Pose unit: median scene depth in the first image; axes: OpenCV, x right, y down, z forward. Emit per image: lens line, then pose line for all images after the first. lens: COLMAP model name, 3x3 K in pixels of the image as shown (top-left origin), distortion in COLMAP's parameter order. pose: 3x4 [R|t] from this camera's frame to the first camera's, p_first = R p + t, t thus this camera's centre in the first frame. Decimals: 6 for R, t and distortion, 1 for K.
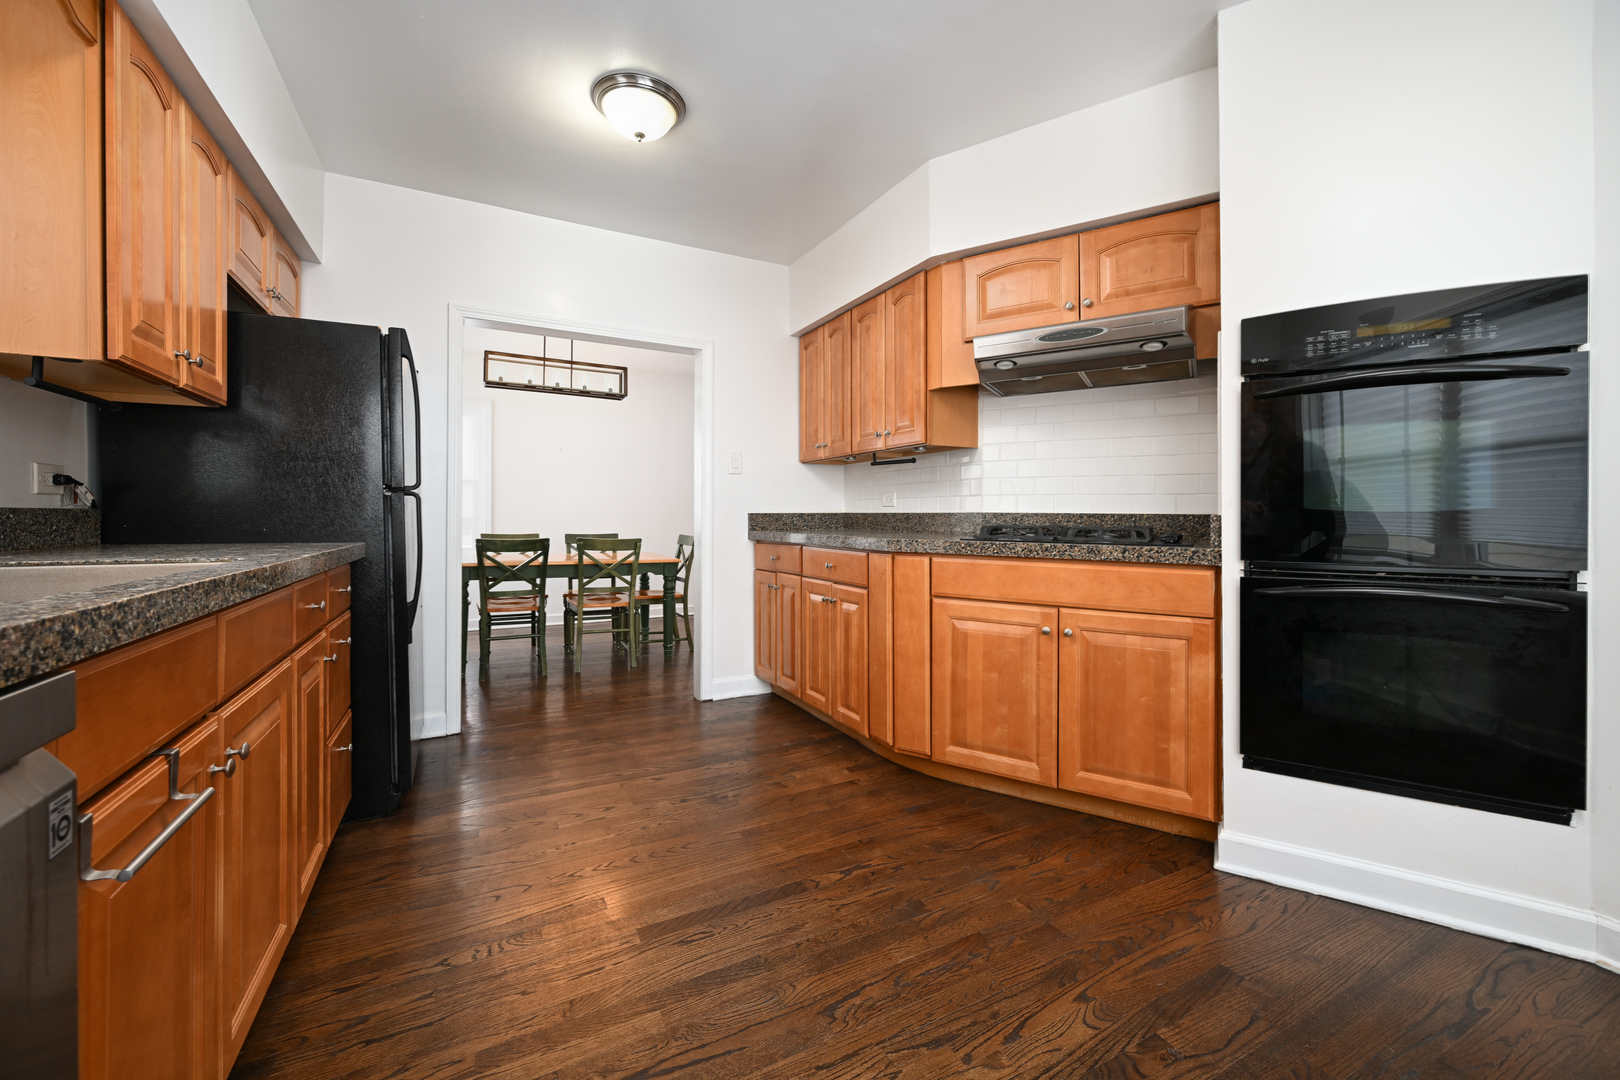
lens RADIAL K [[639.8, 0, 812.6], [0, 639.8, 524.9], [0, 0, 1]] dist [-0.000806, 0.000140]
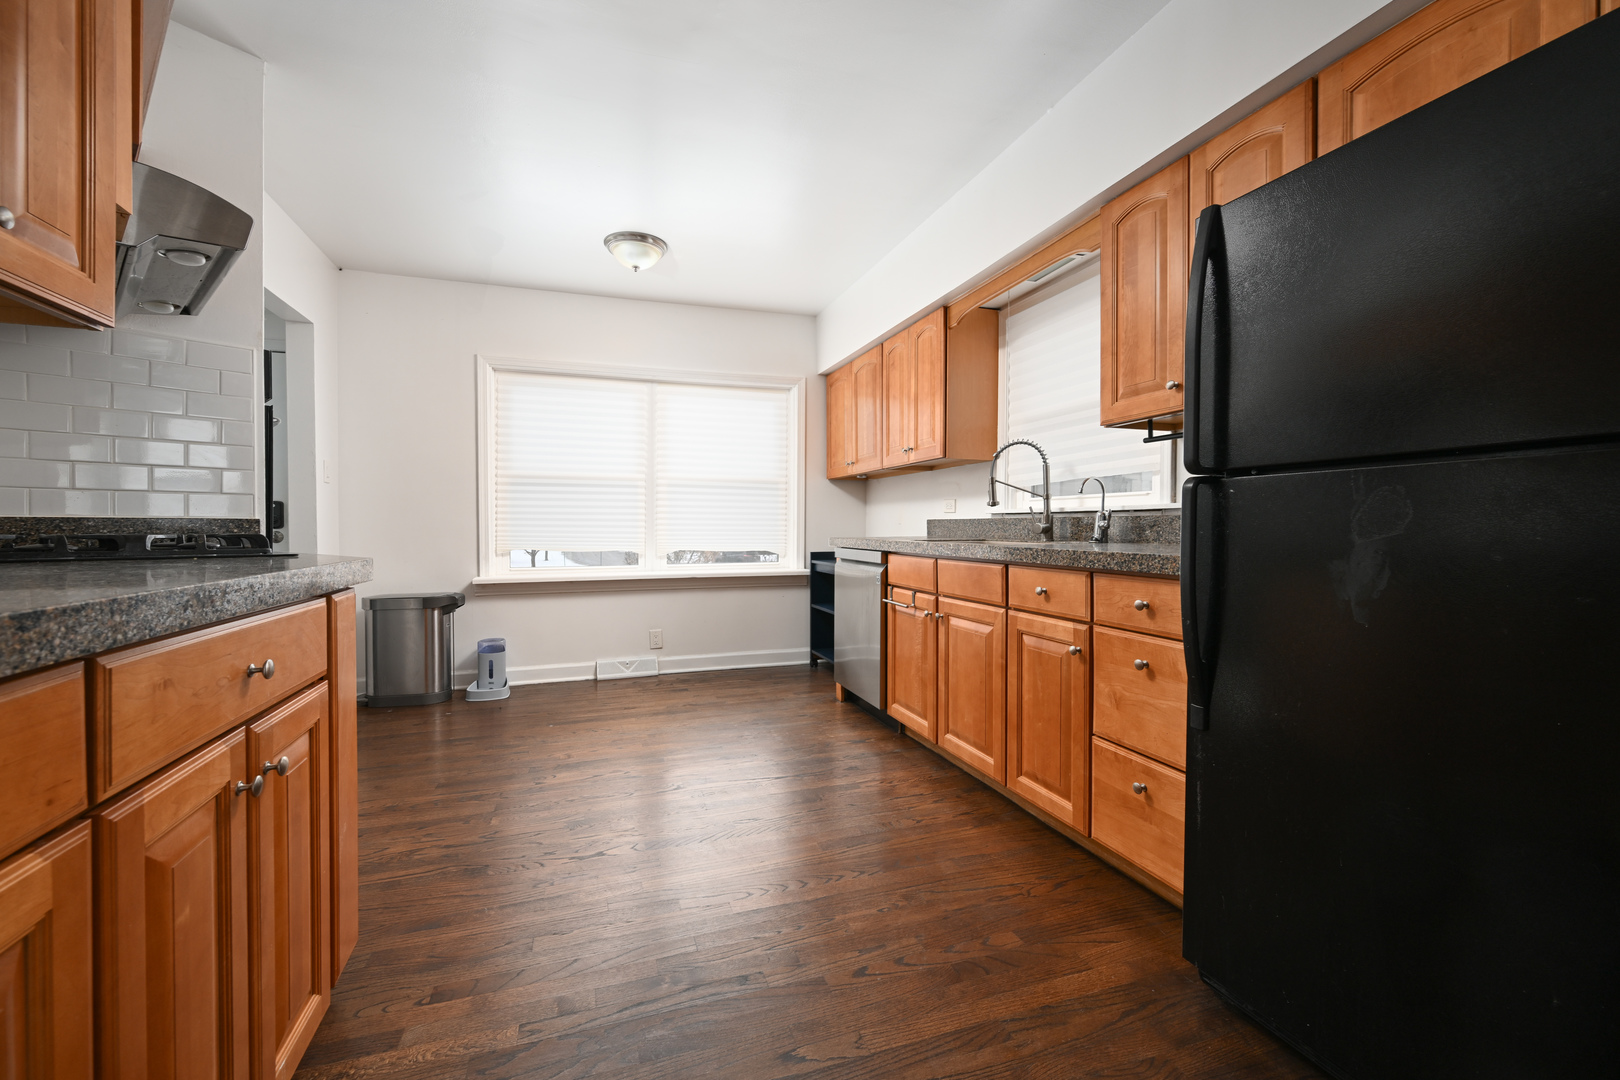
lens RADIAL K [[639.8, 0, 812.6], [0, 639.8, 524.9], [0, 0, 1]] dist [-0.000806, 0.000140]
pose [[-0.989679, -0.005856, 0.143179, -0.341416], [-0.004163, 0.999918, 0.012118, -0.010348], [-0.143239, 0.011397, -0.989623, 1.530097]]
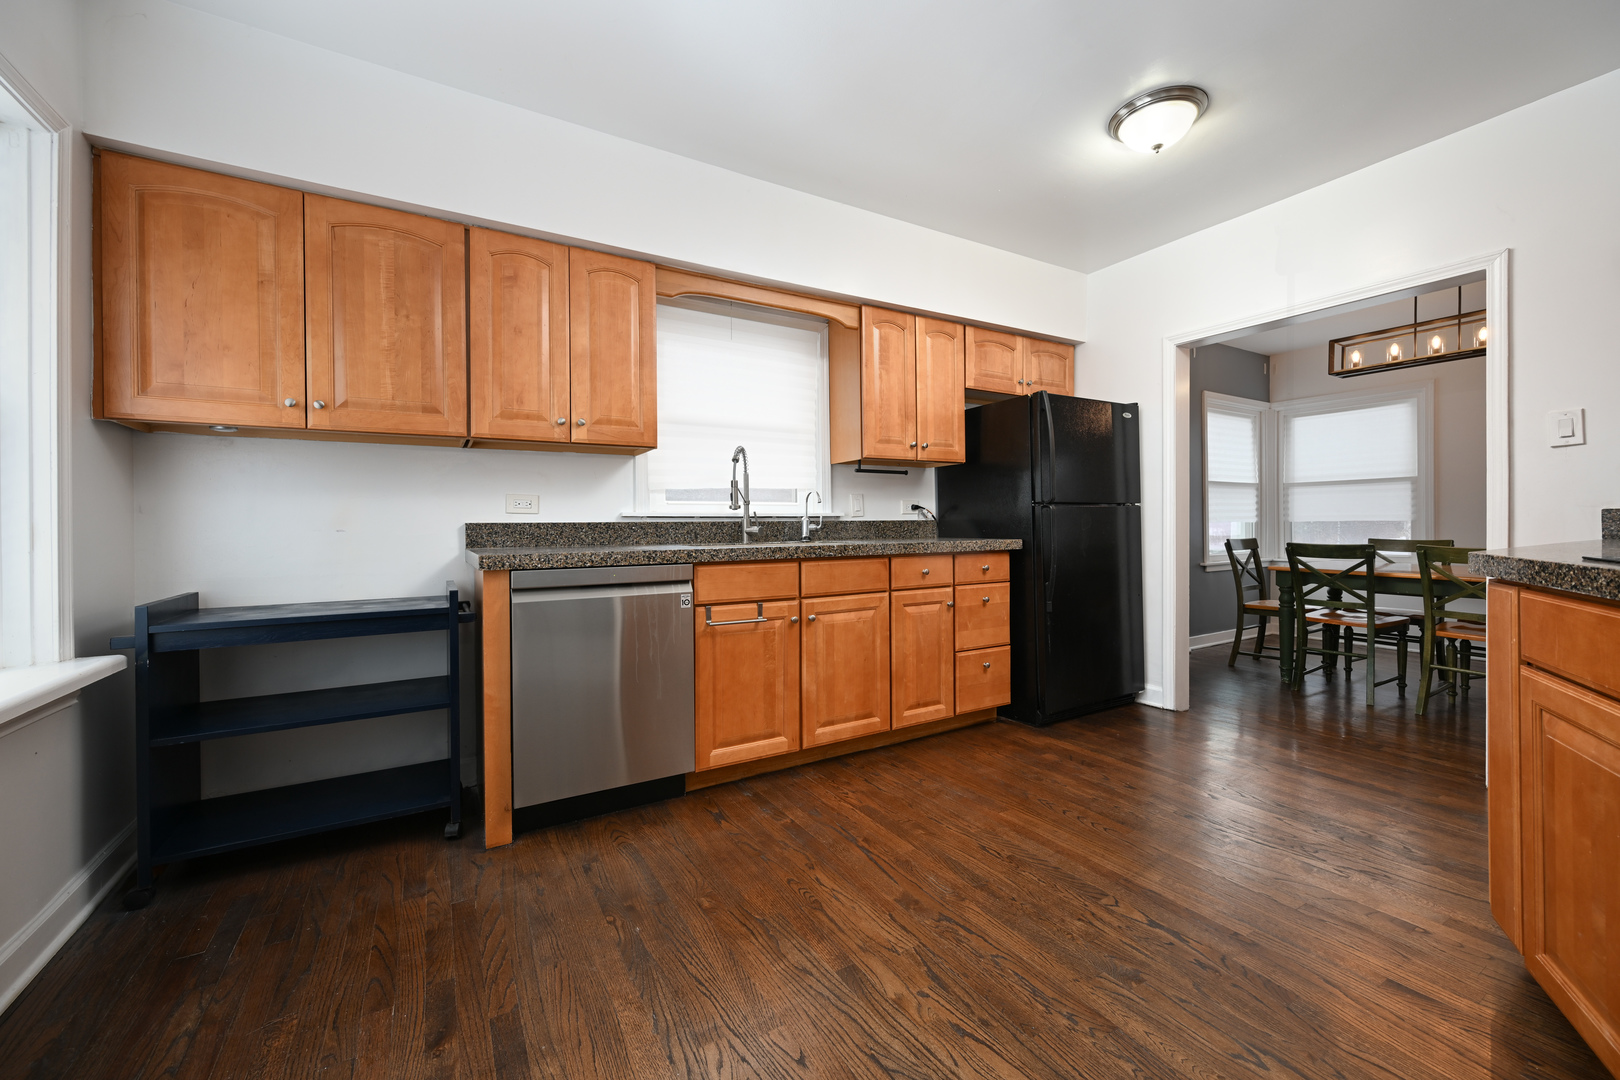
lens RADIAL K [[639.8, 0, 812.6], [0, 639.8, 524.9], [0, 0, 1]] dist [-0.000806, 0.000140]
pose [[0.046550, -0.007339, -0.998889, 0.696786], [-0.001186, 0.999972, -0.007403, 0.004681], [0.998915, 0.001530, 0.046540, 0.380269]]
